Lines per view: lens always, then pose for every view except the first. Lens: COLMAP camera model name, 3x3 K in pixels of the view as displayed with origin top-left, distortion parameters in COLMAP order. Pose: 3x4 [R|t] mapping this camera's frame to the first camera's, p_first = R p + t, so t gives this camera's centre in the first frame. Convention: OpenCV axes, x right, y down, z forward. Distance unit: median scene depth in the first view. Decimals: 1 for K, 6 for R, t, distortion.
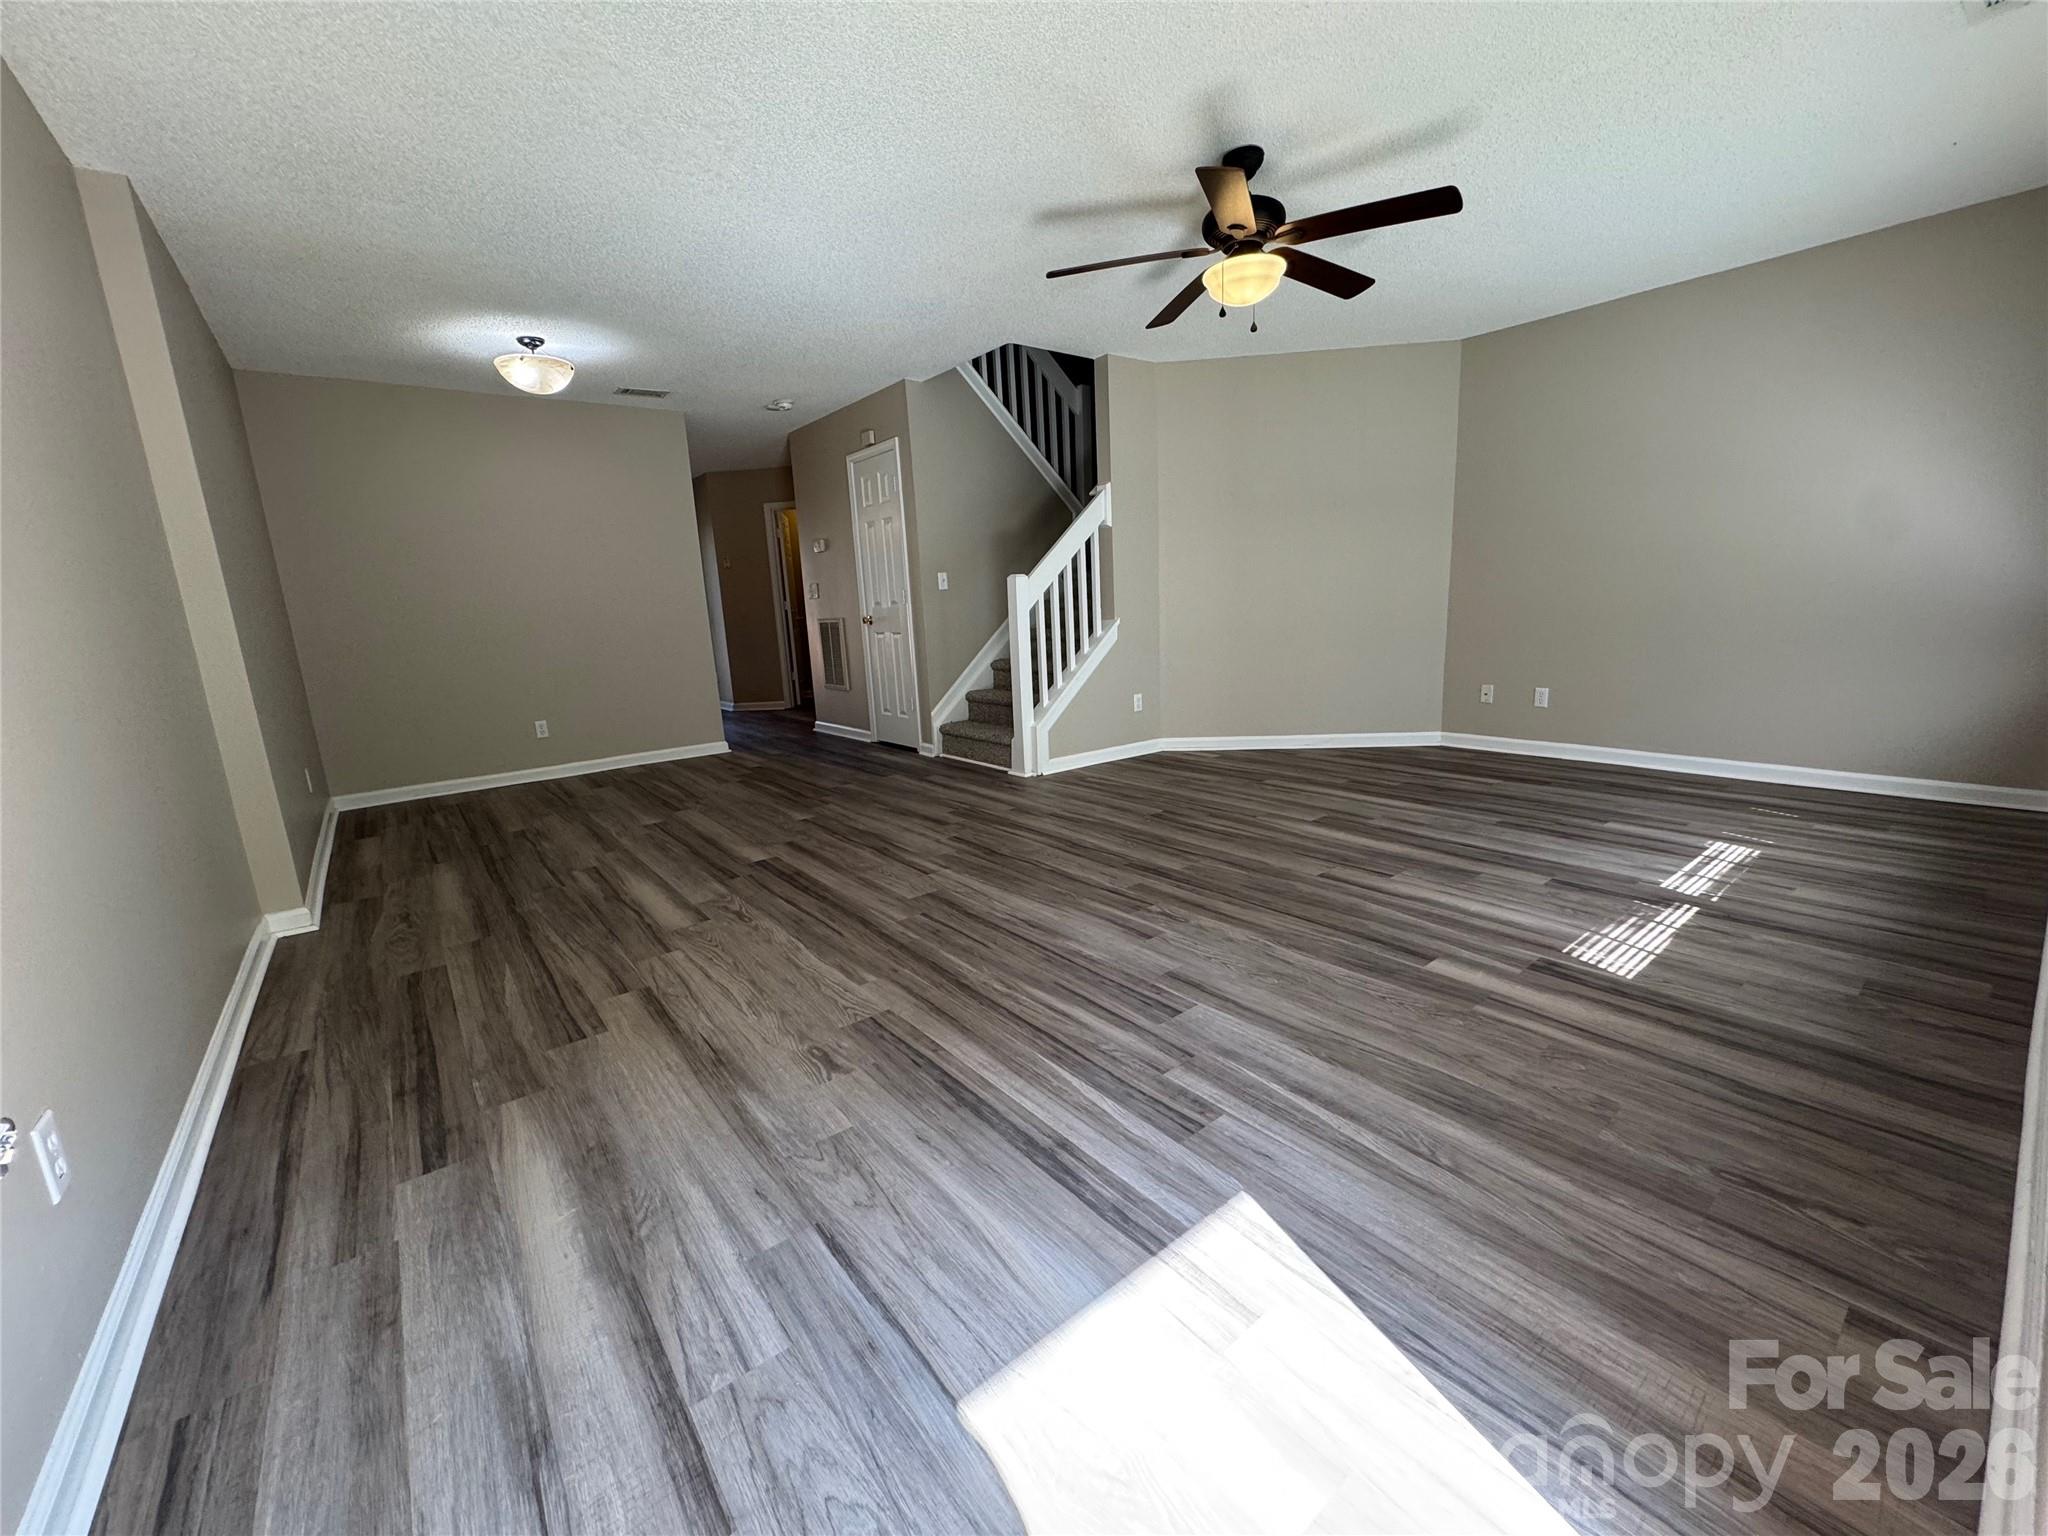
lens RADIAL K [[817.5, 0, 1024.7], [0, 817.5, 766.8], [0, 0, 1]] dist [-0.003550, 0.000372]
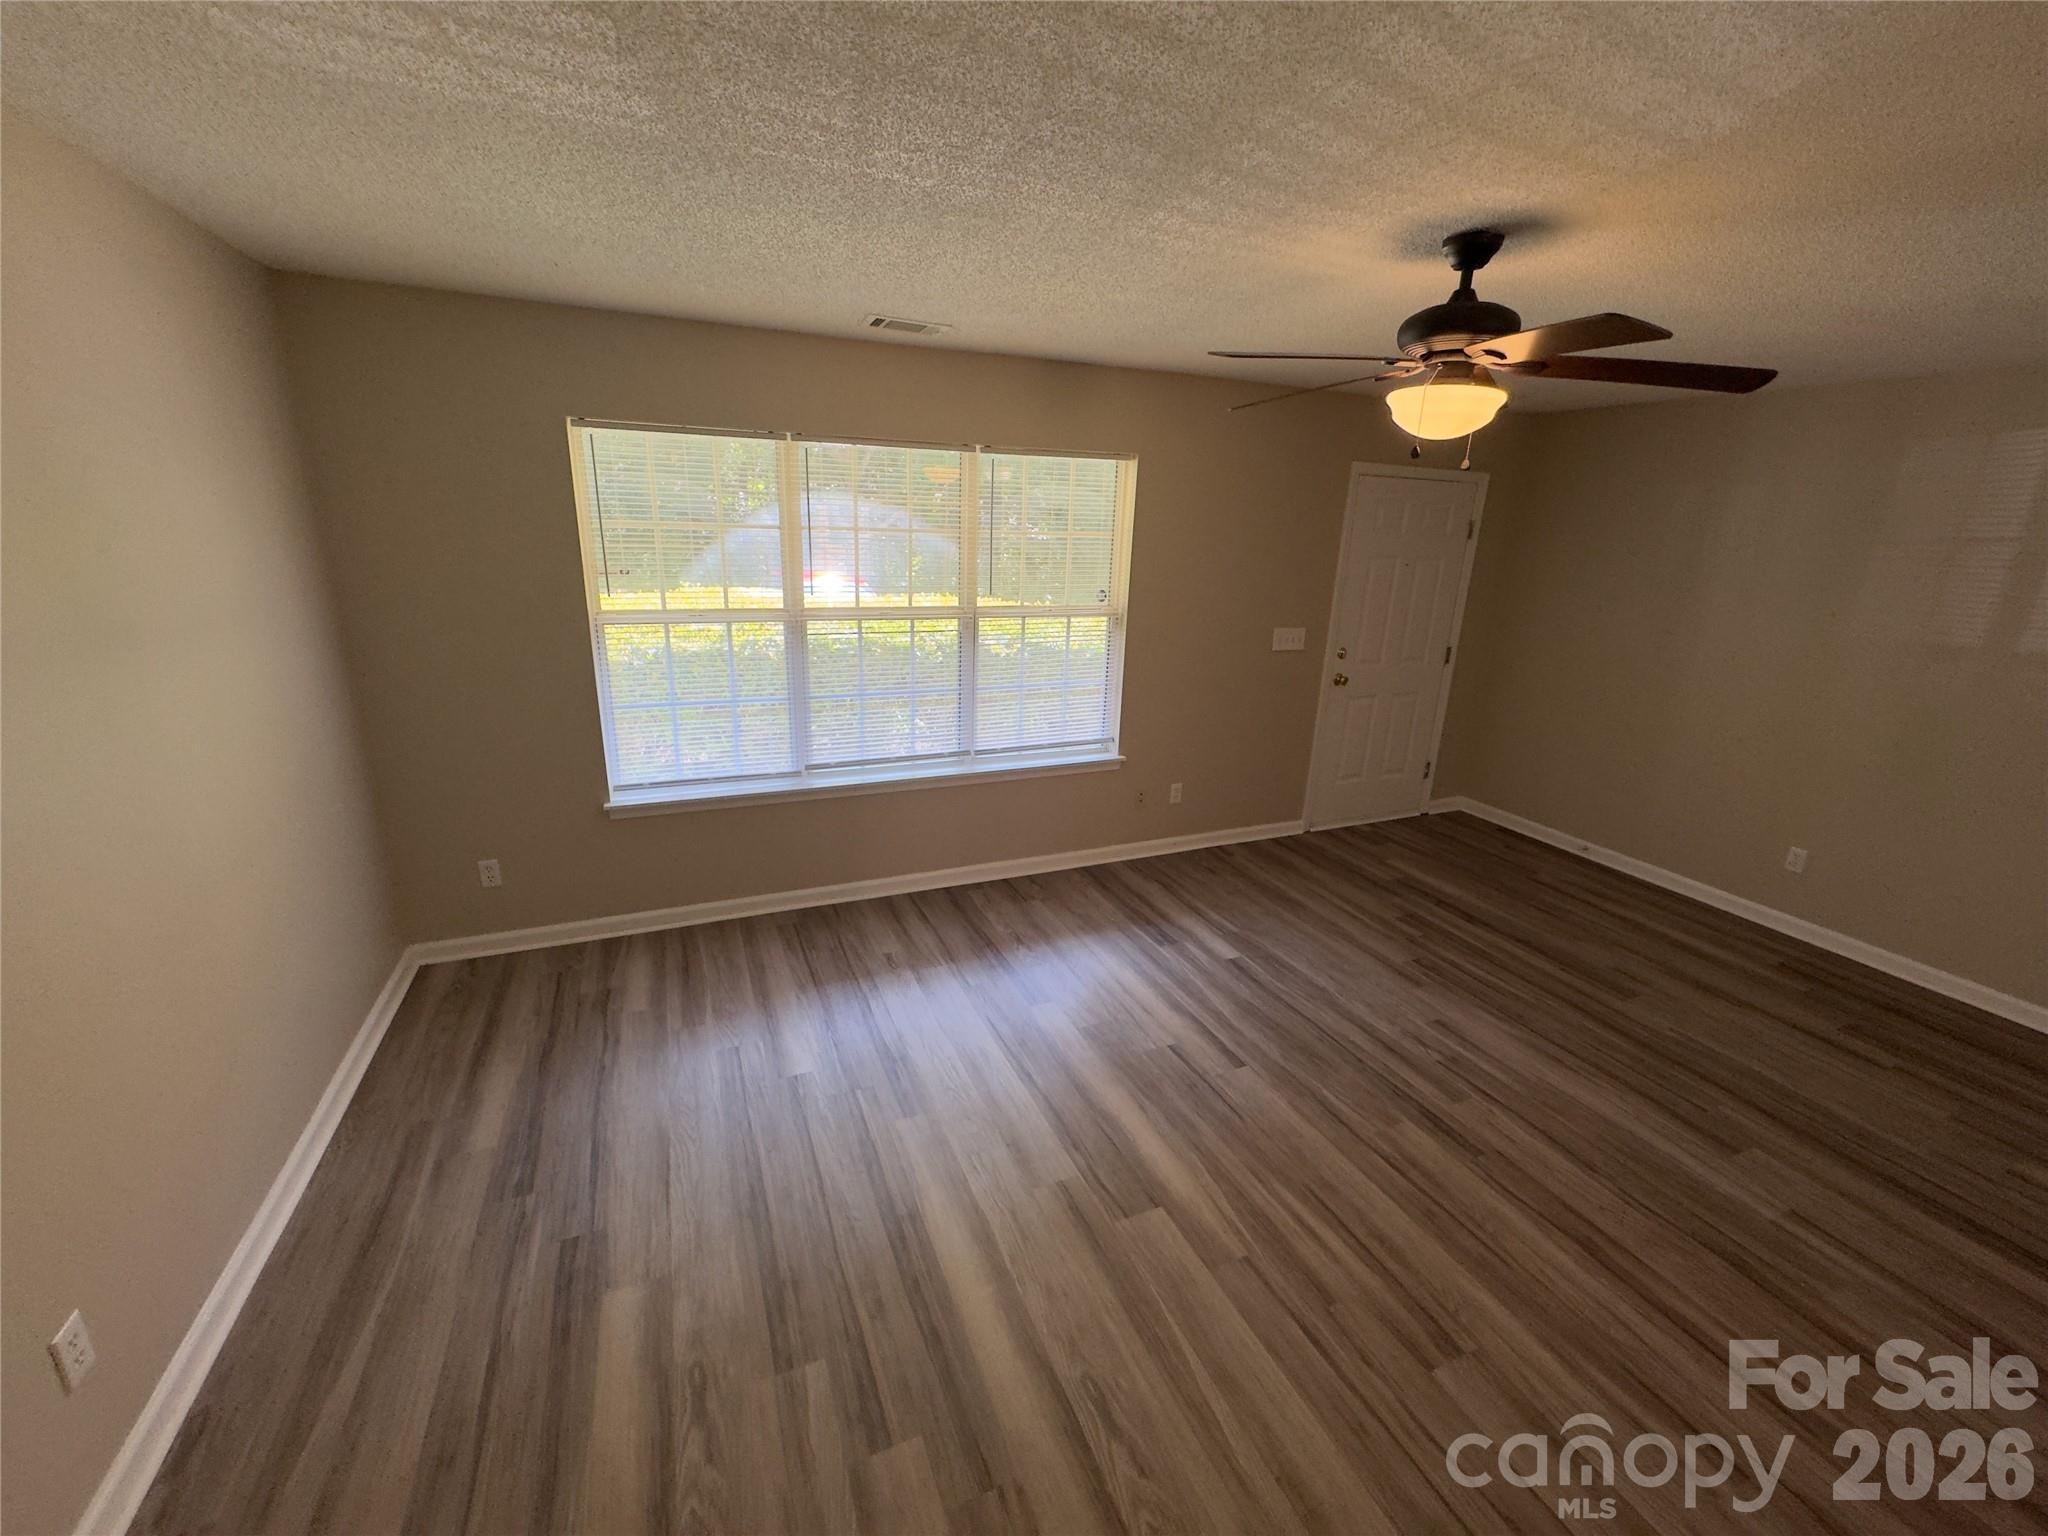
lens RADIAL K [[817.5, 0, 1023.5], [0, 817.5, 762.6], [0, 0, 1]] dist [-0.003550, 0.000372]
pose [[-0.964605, -0.061595, 0.256404, 0.384103], [0.065007, 0.886783, 0.457591, -0.606123], [-0.255560, 0.458063, -0.851391, 1.687219]]
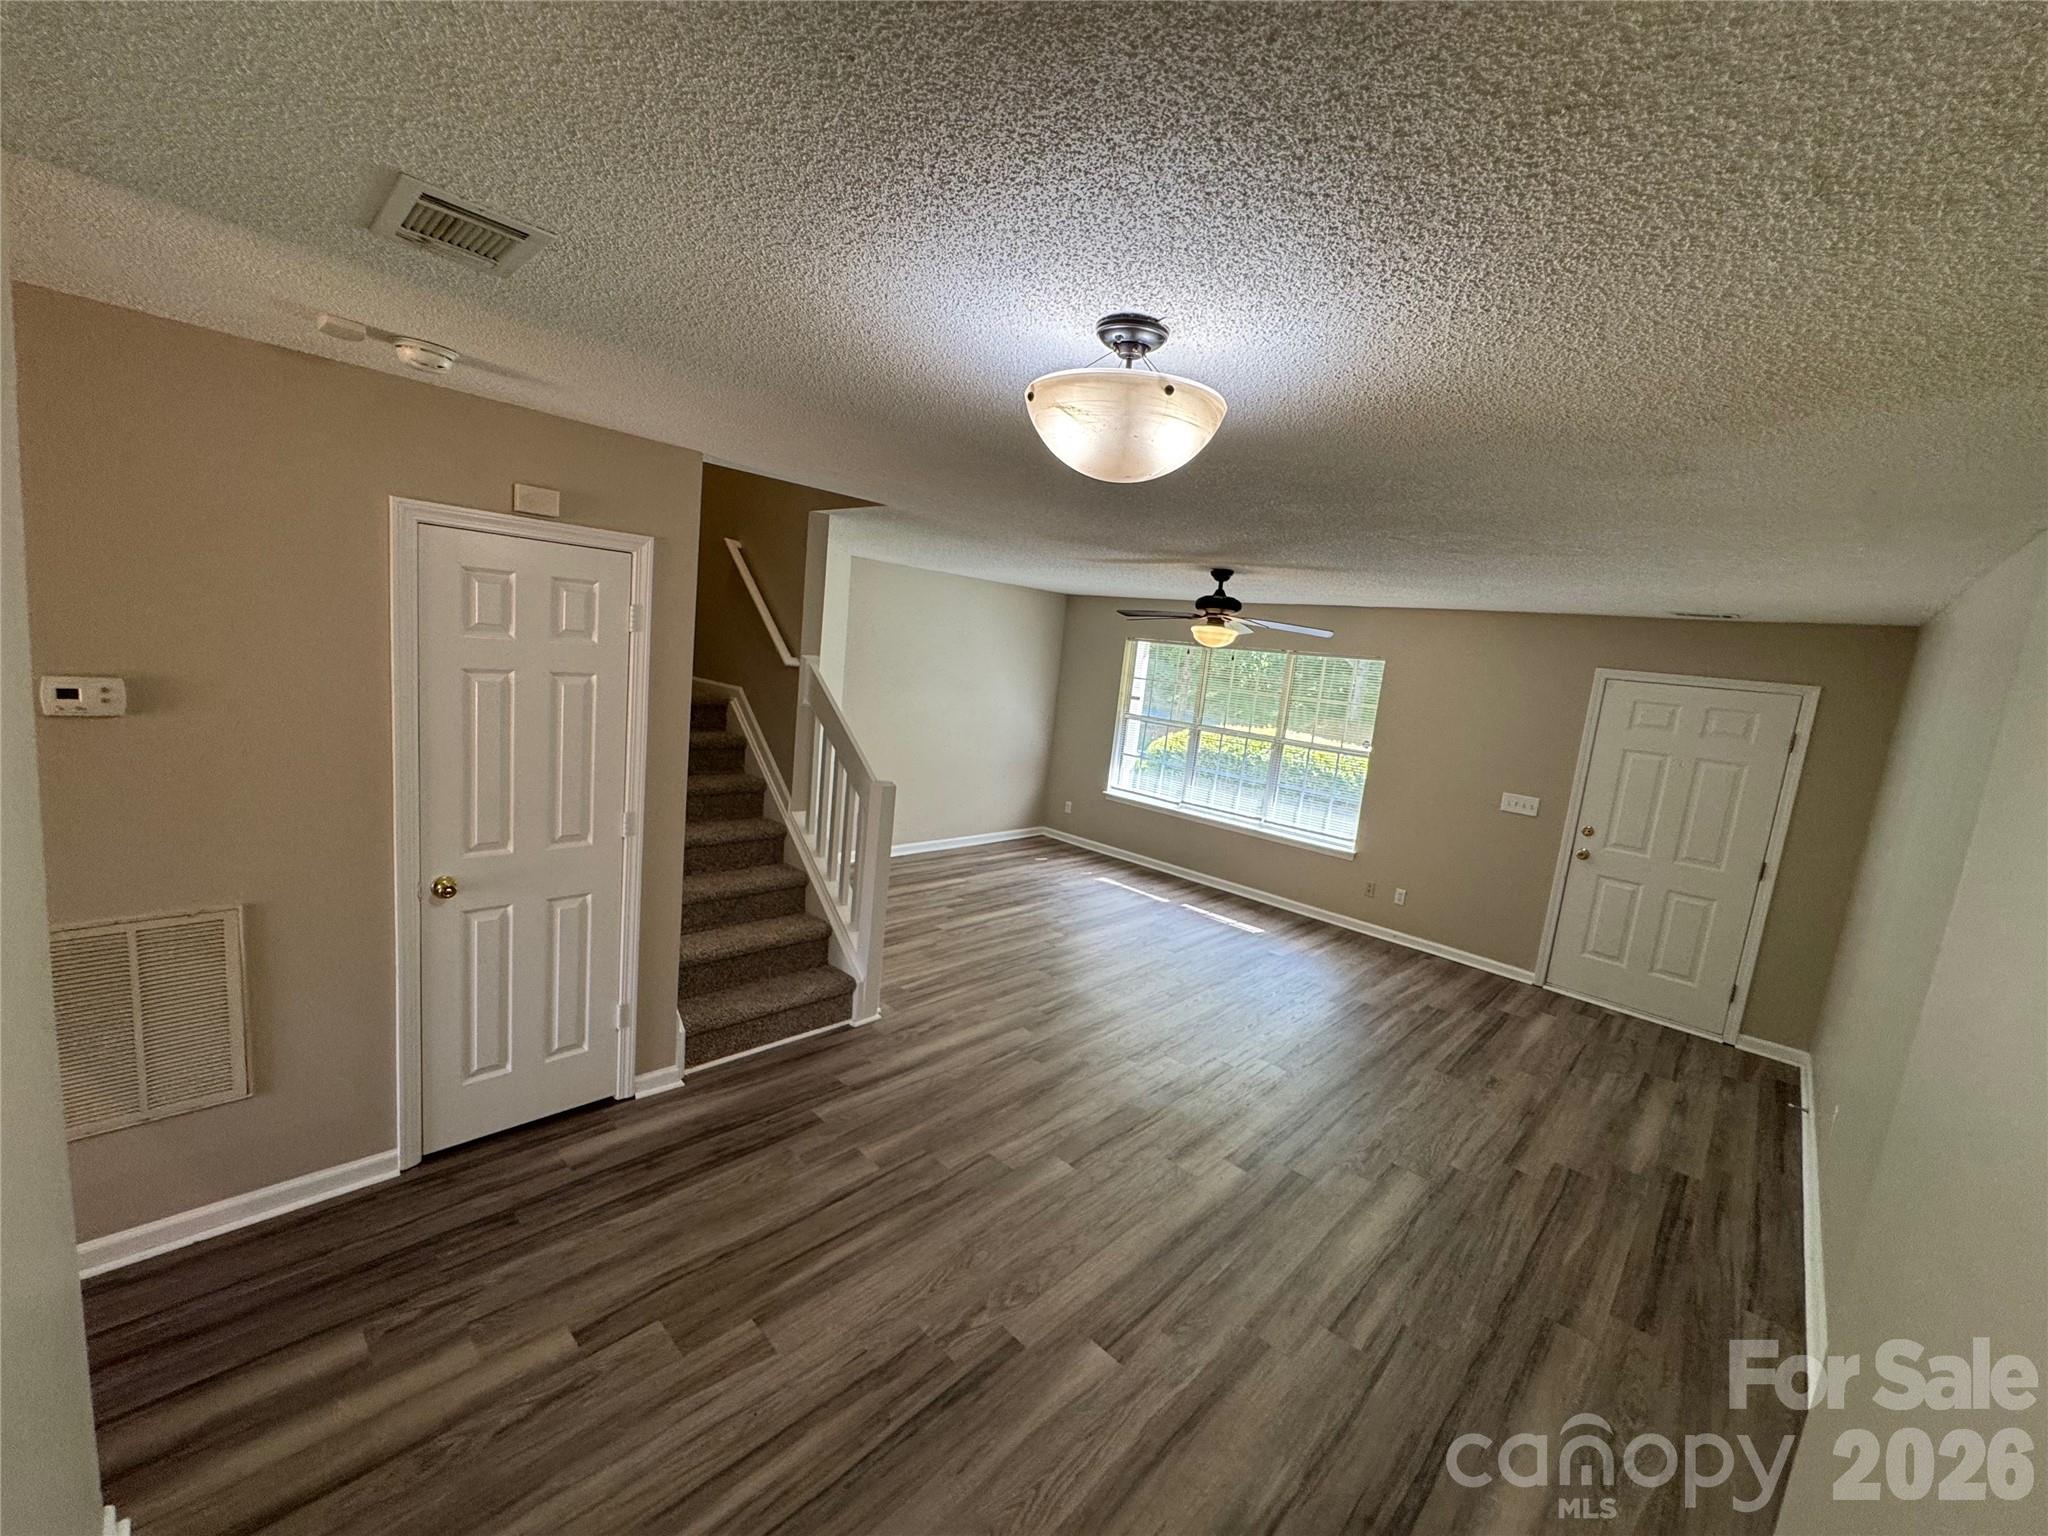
lens RADIAL K [[817.5, 0, 1027.5], [0, 817.5, 764.8], [0, 0, 1]] dist [-0.003550, 0.000372]
pose [[-0.147886, -0.109561, 0.982917, -1.289622], [0.107412, 0.986187, 0.126086, -0.525302], [-0.983154, 0.124223, -0.134075, 1.496958]]
